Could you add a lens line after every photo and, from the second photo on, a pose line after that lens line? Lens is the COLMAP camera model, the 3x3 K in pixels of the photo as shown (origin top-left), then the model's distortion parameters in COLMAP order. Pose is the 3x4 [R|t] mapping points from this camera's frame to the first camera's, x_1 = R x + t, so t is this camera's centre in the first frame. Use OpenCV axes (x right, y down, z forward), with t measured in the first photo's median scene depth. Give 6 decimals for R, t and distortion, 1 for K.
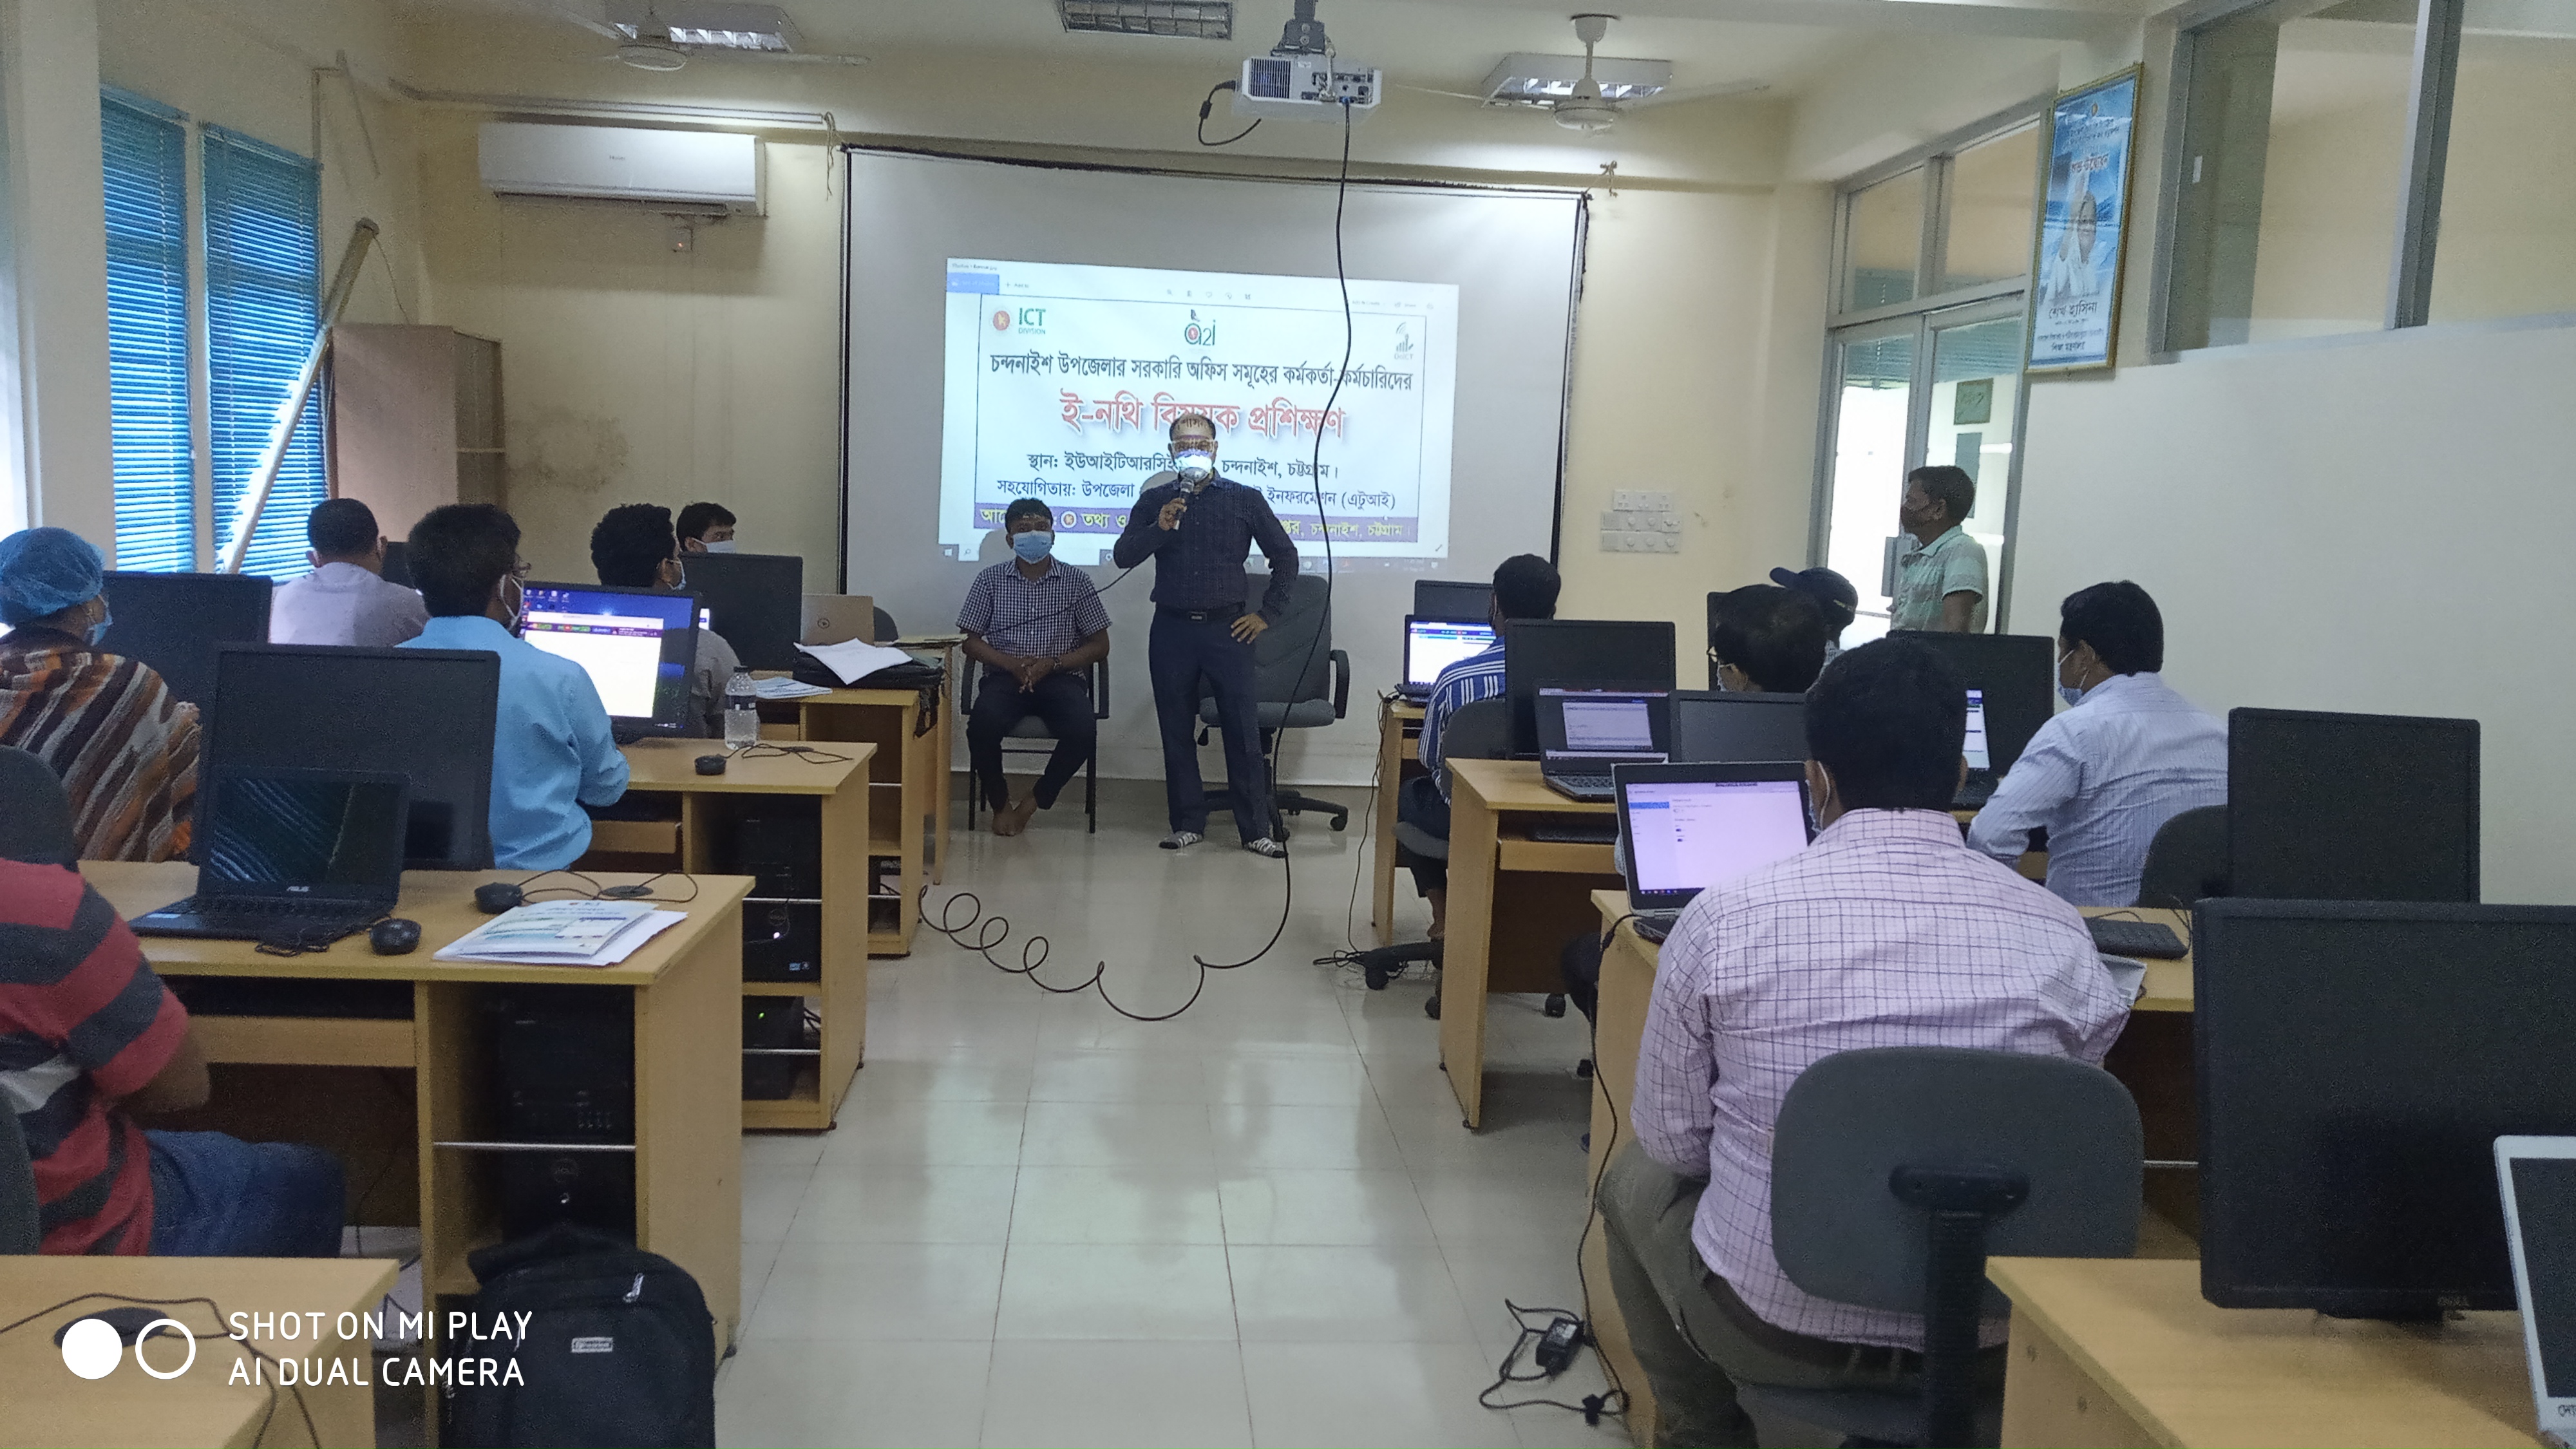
lens RADIAL K [[1990.6, 0, 1288.0], [0, 1990.6, 724.5], [0, 0, 1]] dist [0.101253, -0.169627]
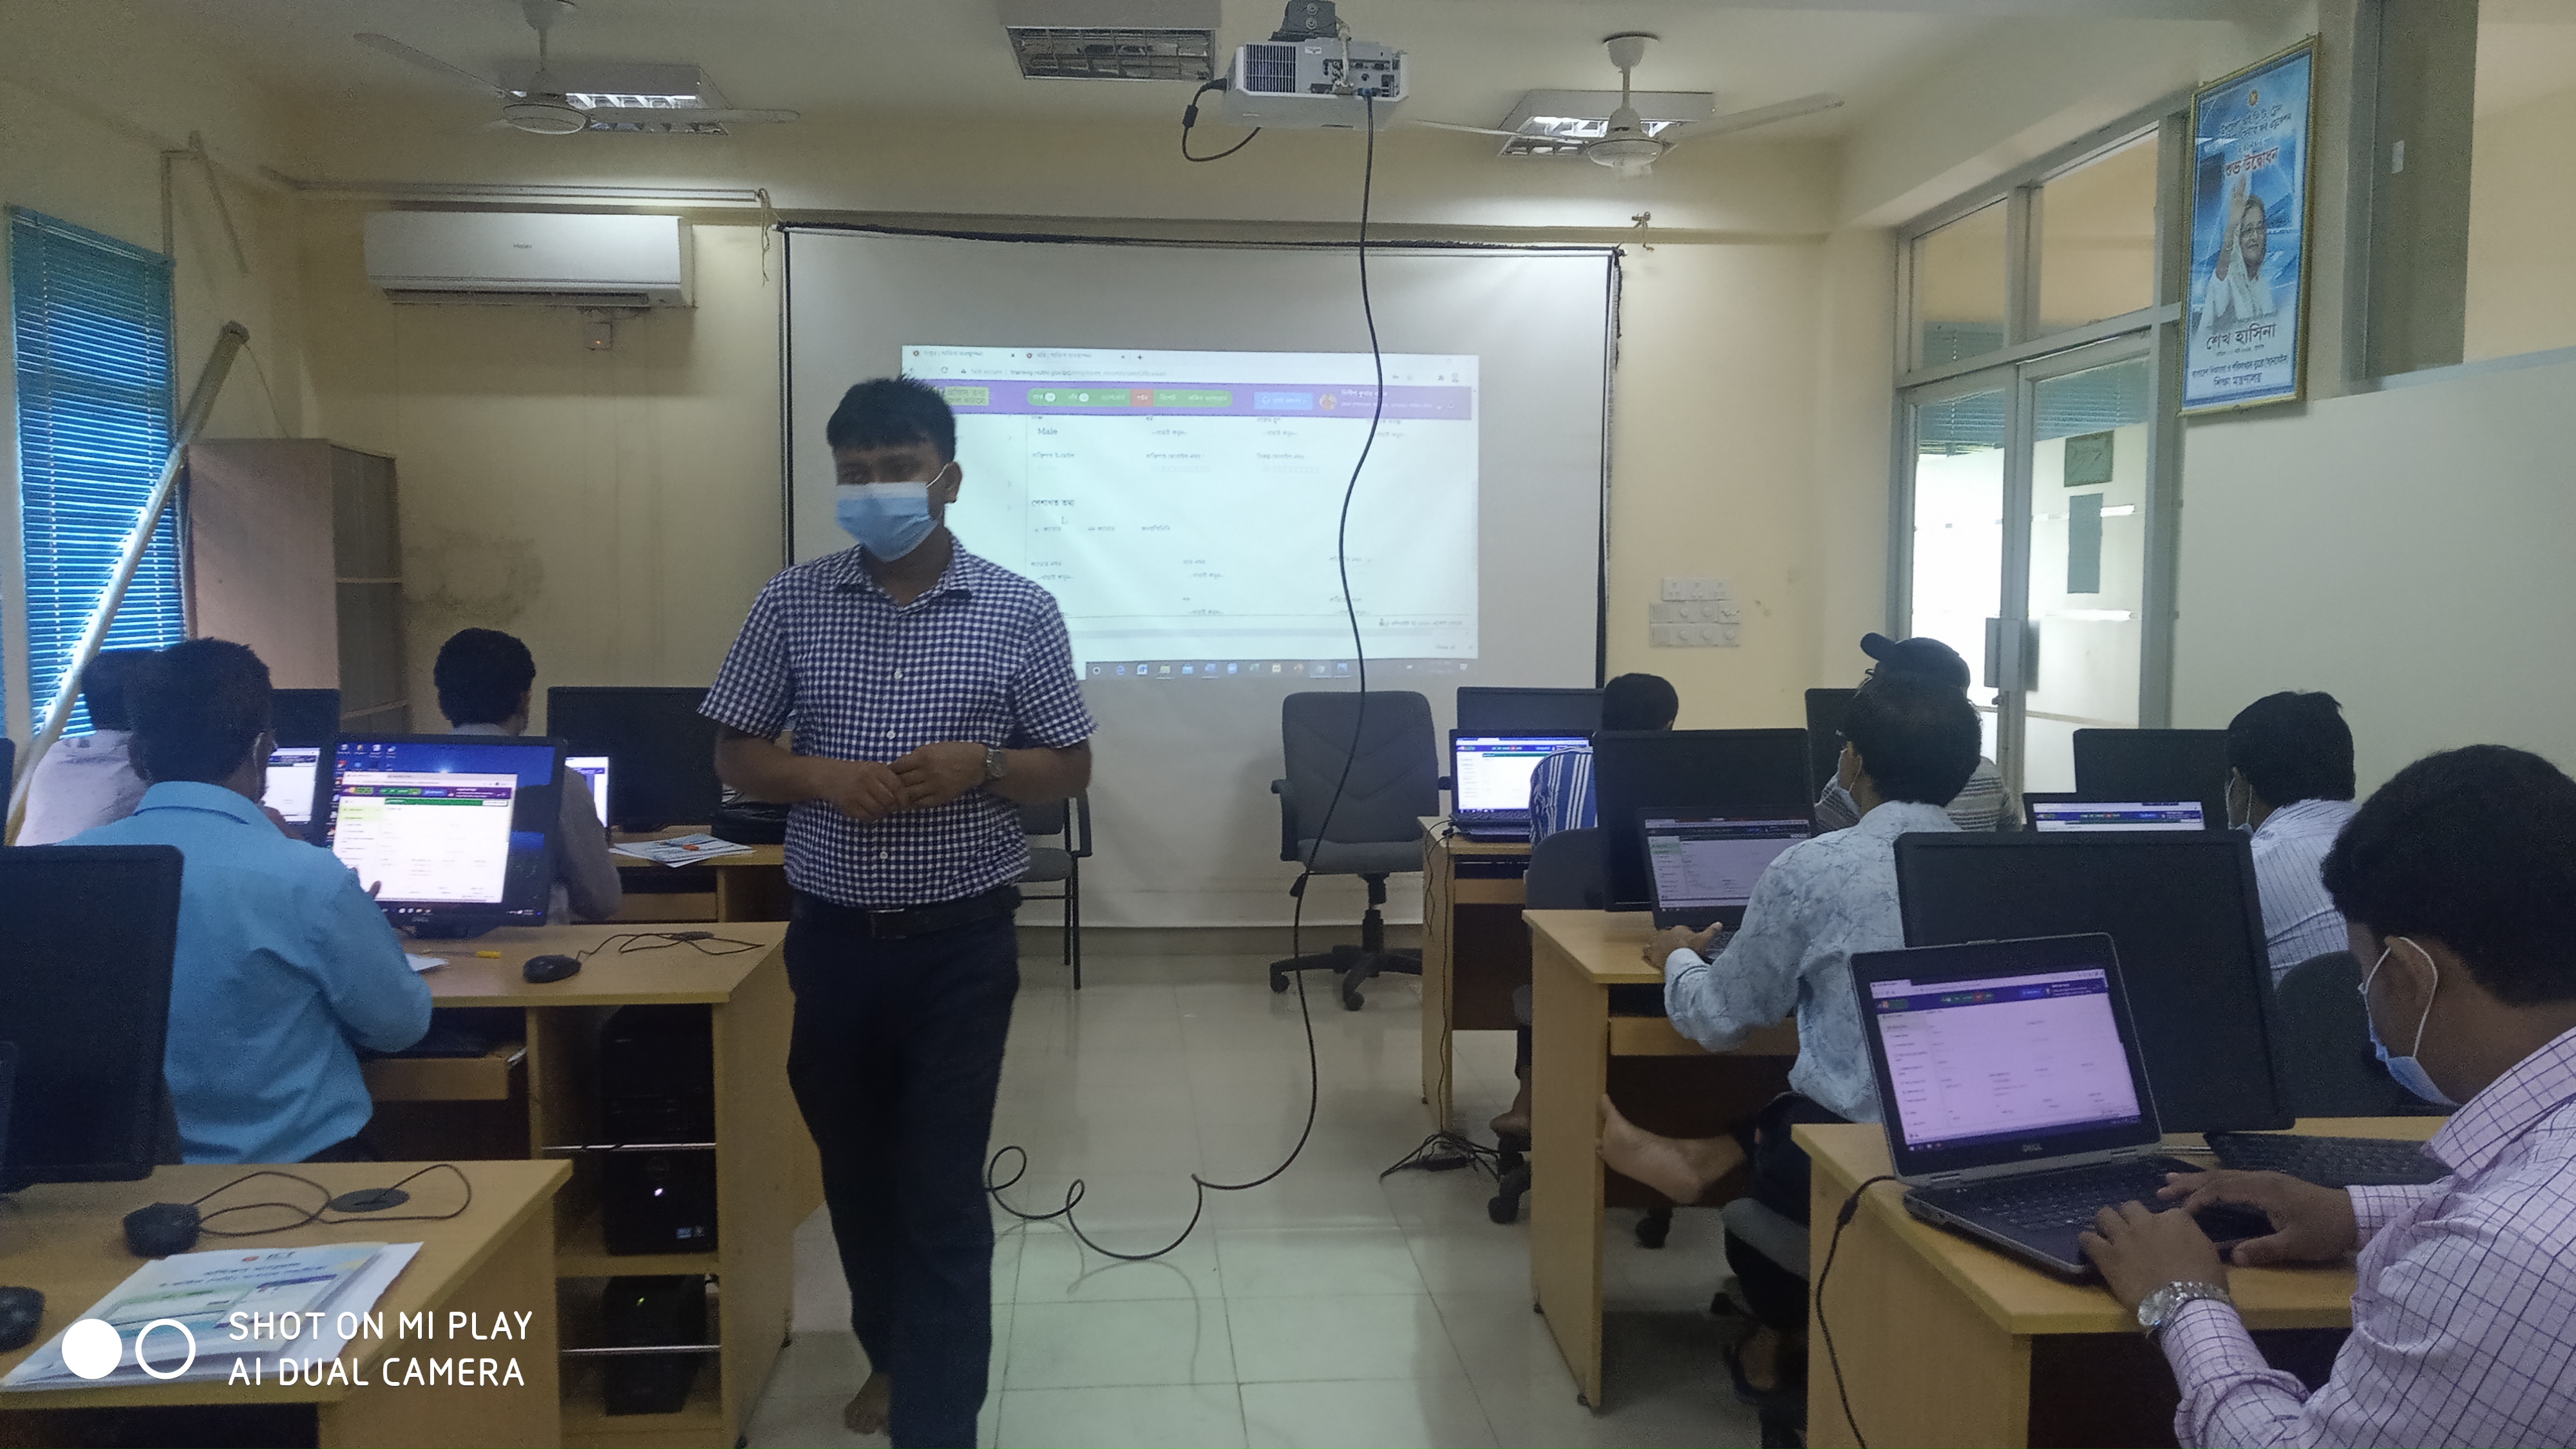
lens RADIAL K [[1990.6, 0, 1288.0], [0, 1990.6, 724.5], [0, 0, 1]] dist [0.101253, -0.169627]
pose [[0.999309, -0.037016, 0.003309, -0.009101], [0.037143, 0.997733, -0.056115, -0.010670], [-0.001224, 0.056199, 0.998419, 0.138140]]
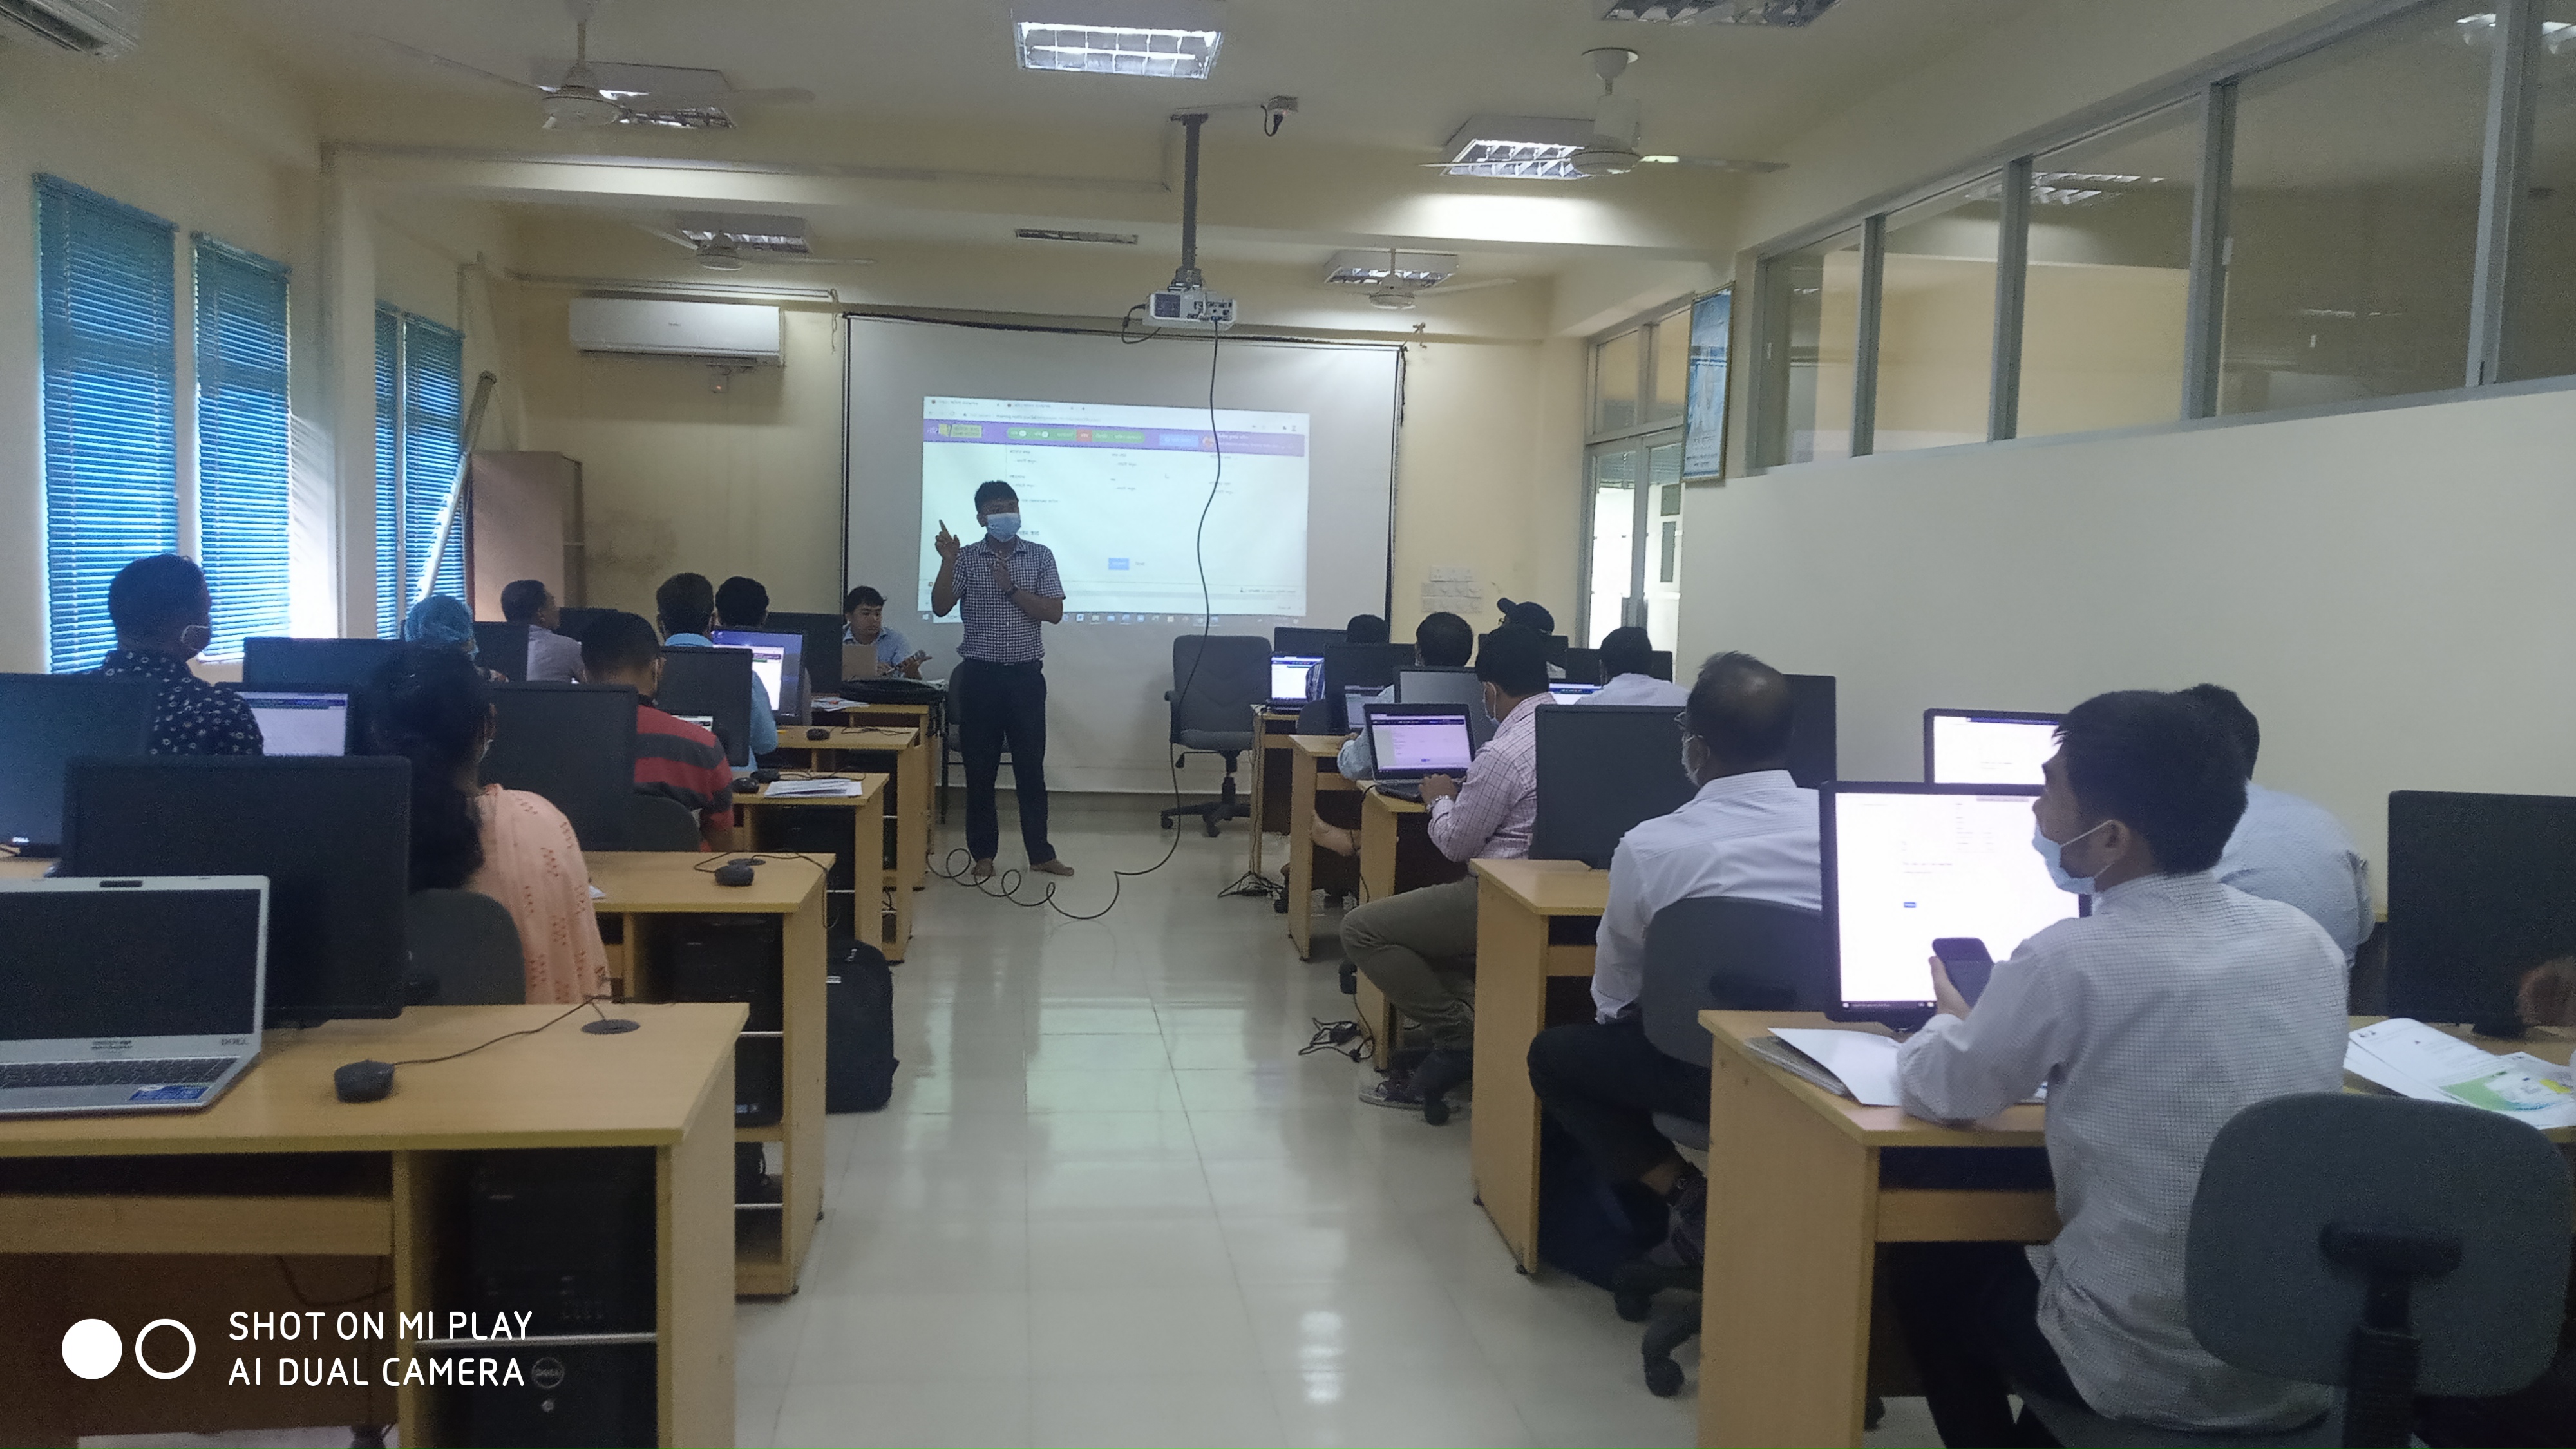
lens RADIAL K [[1990.6, 0, 1288.0], [0, 1990.6, 724.5], [0, 0, 1]] dist [0.101253, -0.169627]
pose [[0.998640, -0.013864, 0.050261, 0.001380], [0.016100, 0.998886, -0.044367, 0.051192], [-0.049590, 0.045116, 0.997750, -0.353182]]
